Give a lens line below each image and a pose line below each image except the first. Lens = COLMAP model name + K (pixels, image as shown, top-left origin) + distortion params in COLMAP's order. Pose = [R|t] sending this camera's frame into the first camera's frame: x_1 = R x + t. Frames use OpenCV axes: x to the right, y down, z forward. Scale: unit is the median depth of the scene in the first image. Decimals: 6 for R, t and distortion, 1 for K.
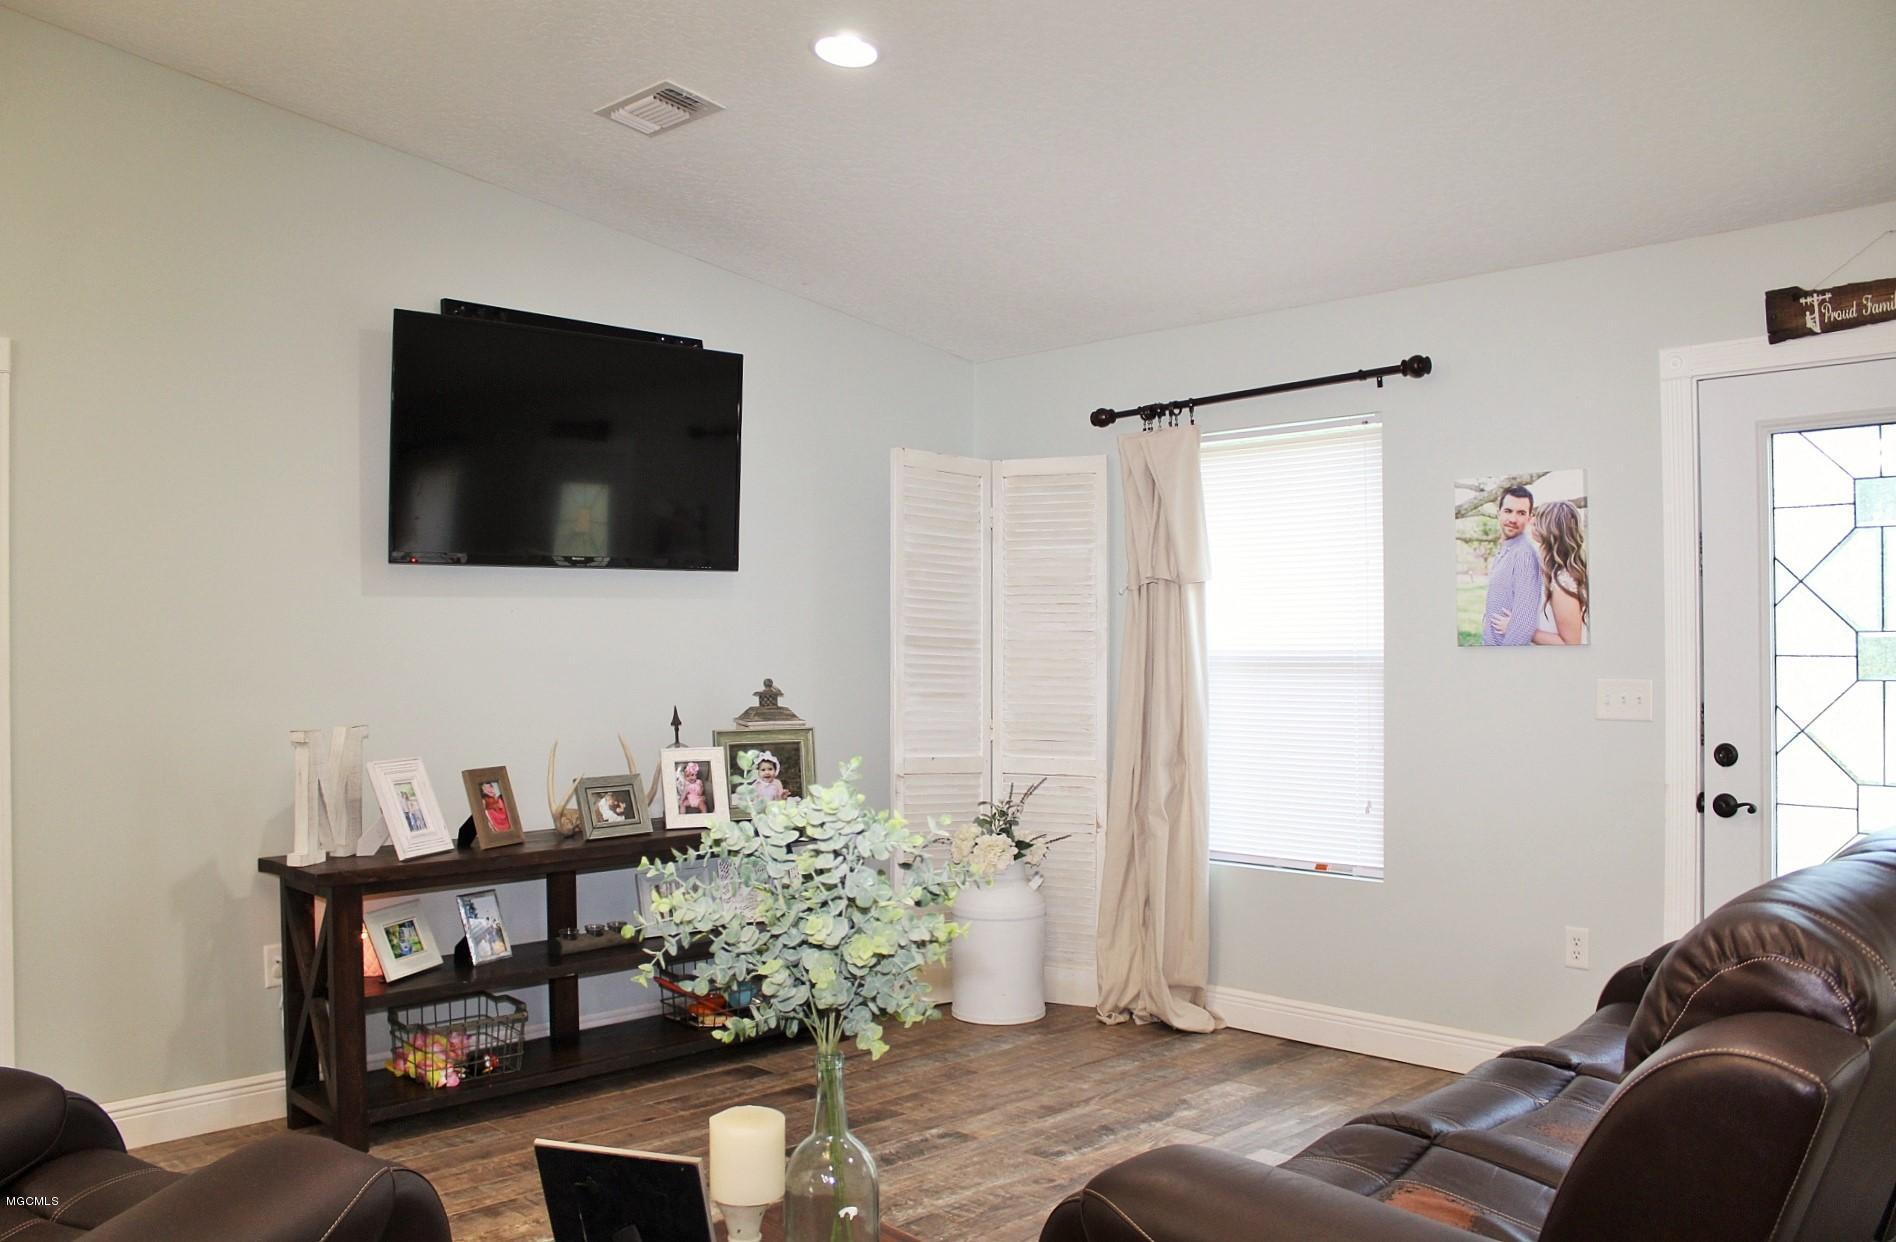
lens RADIAL K [[1552.1, 0, 948.0], [0, 1552.1, 621.0], [0, 0, 1]] dist [-0.147057, 0.126144]
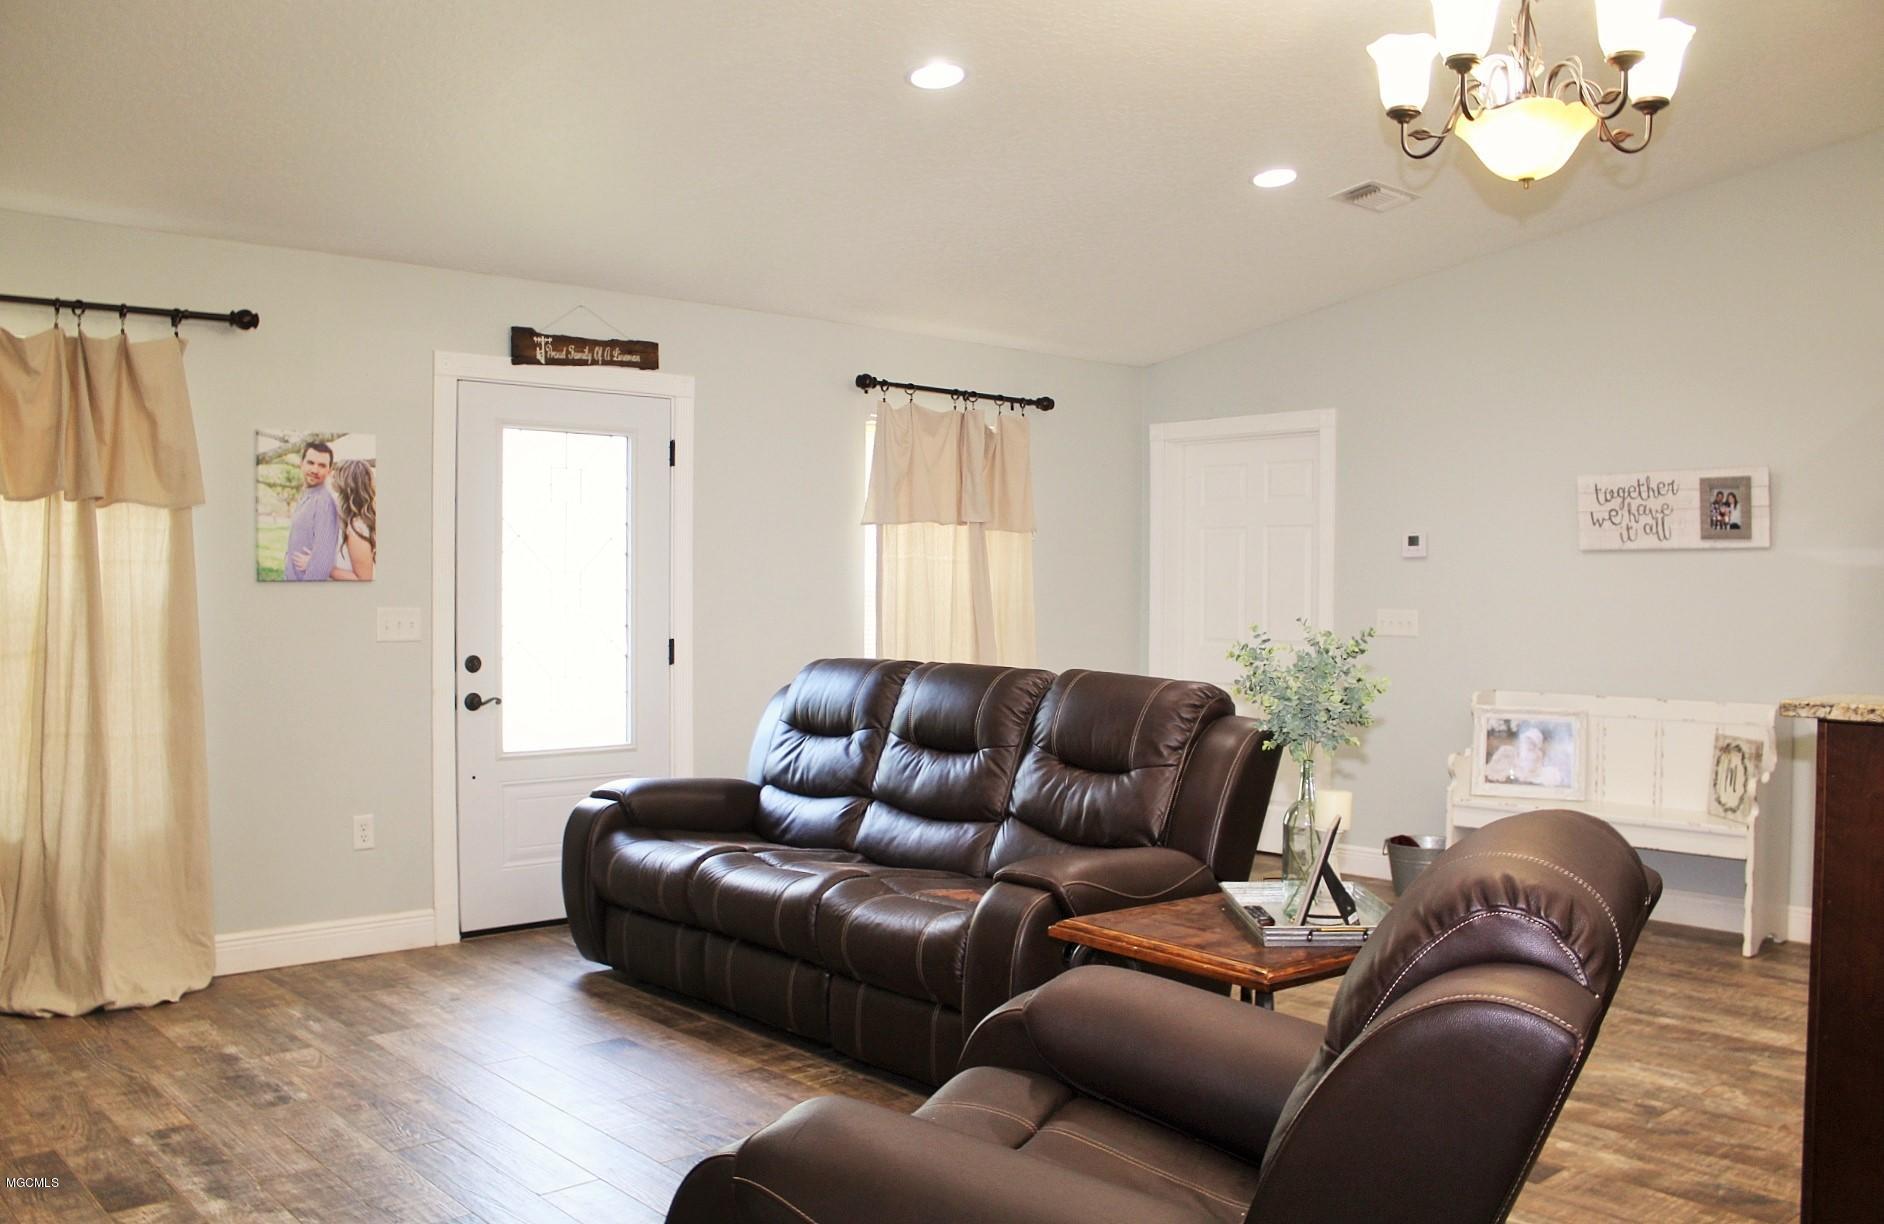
lens RADIAL K [[1606.1, 0, 942.0], [0, 1606.1, 612.0], [0, 0, 1]] dist [-0.148103, 0.117734]
pose [[0.027691, -0.010090, 0.999566, -0.819876], [-0.019659, 0.999750, 0.010637, 0.018336], [-0.999423, -0.019945, 0.027485, 0.506813]]
